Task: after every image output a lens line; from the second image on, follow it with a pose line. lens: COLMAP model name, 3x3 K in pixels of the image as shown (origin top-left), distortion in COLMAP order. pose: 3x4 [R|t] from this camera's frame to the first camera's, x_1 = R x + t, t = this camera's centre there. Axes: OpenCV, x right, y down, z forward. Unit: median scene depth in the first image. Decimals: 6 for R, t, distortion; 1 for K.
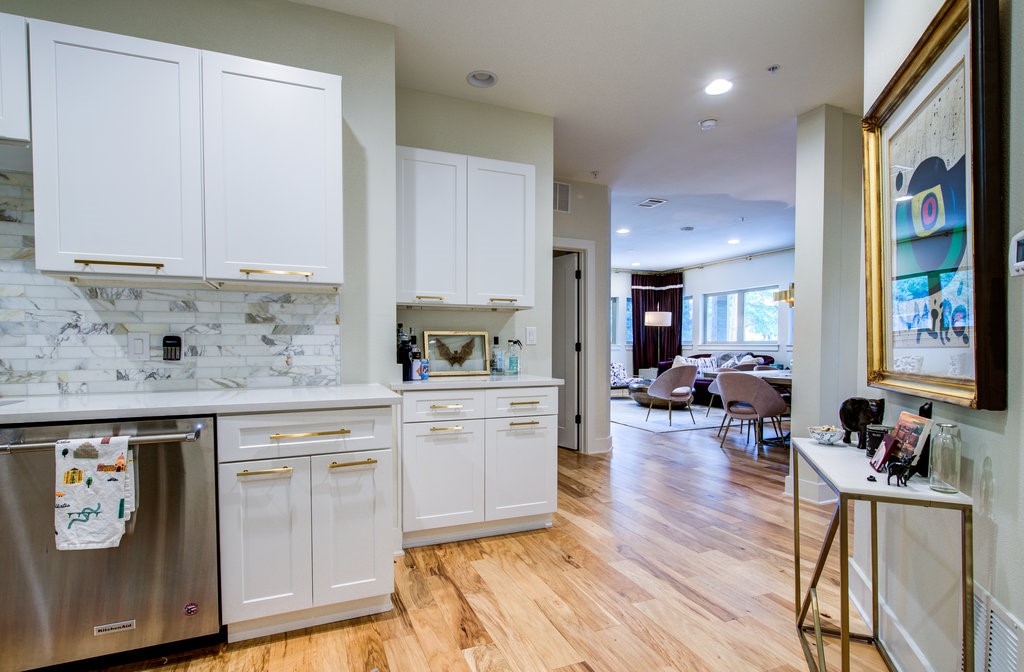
lens RADIAL K [[488.5, 0, 504.4], [0, 488.5, 345.3], [0, 0, 1]] dist [-0.000802, -0.000278]
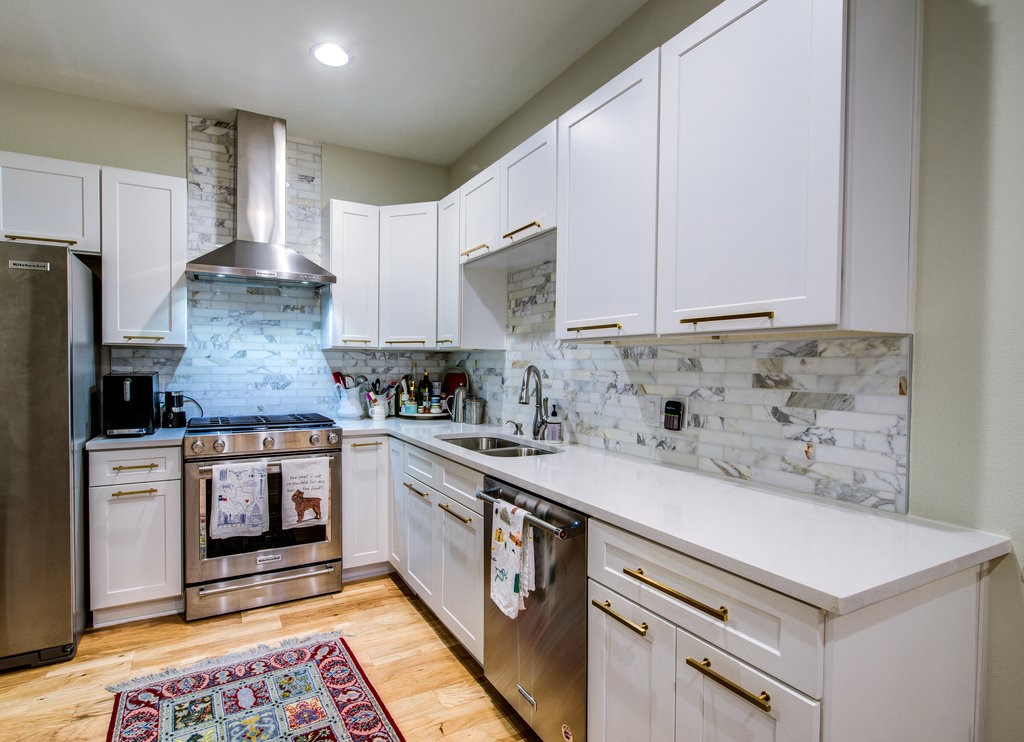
lens RADIAL K [[523.2, 0, 503.5], [0, 523.2, 369.1], [0, 0, 1]] dist [0.000973, -0.001364]
pose [[0.097017, 0.018423, -0.995112, 0.184639], [-0.015159, 0.999740, 0.017031, -0.082815], [0.995167, 0.013433, 0.097271, 0.602081]]
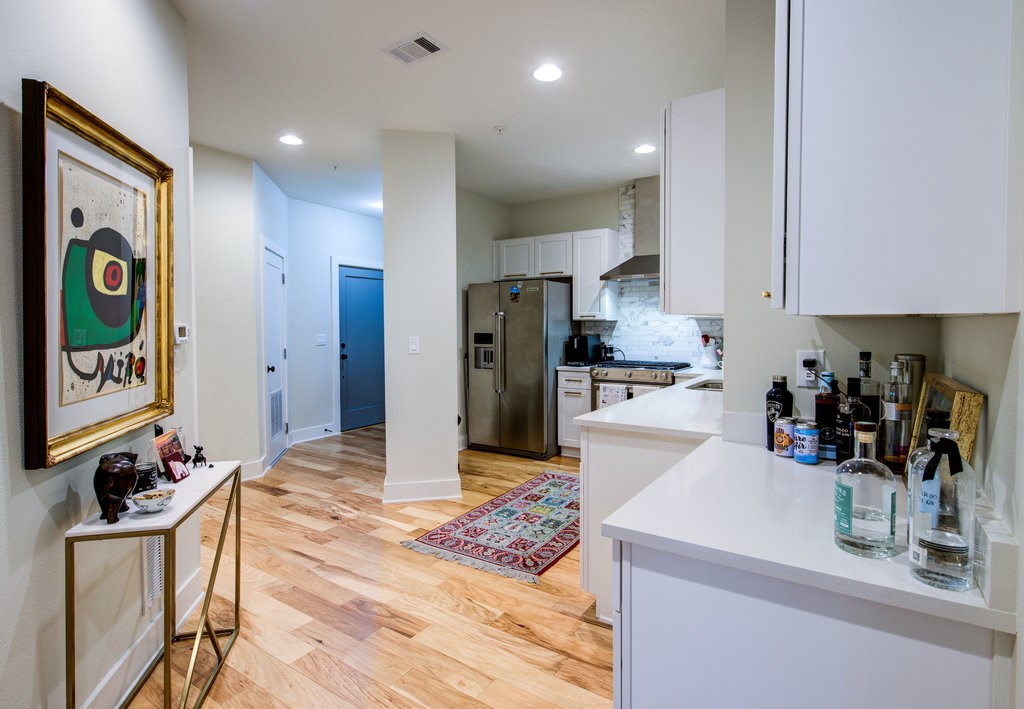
lens RADIAL K [[524.1, 0, 514.0], [0, 524.1, 318.7], [0, 0, 1]] dist [0.002688, 0.000158]
pose [[-0.821054, 0.003406, -0.570840, 0.547535], [0.005527, 0.999983, -0.001982, -0.111534], [0.570824, -0.004782, -0.821059, 1.752103]]
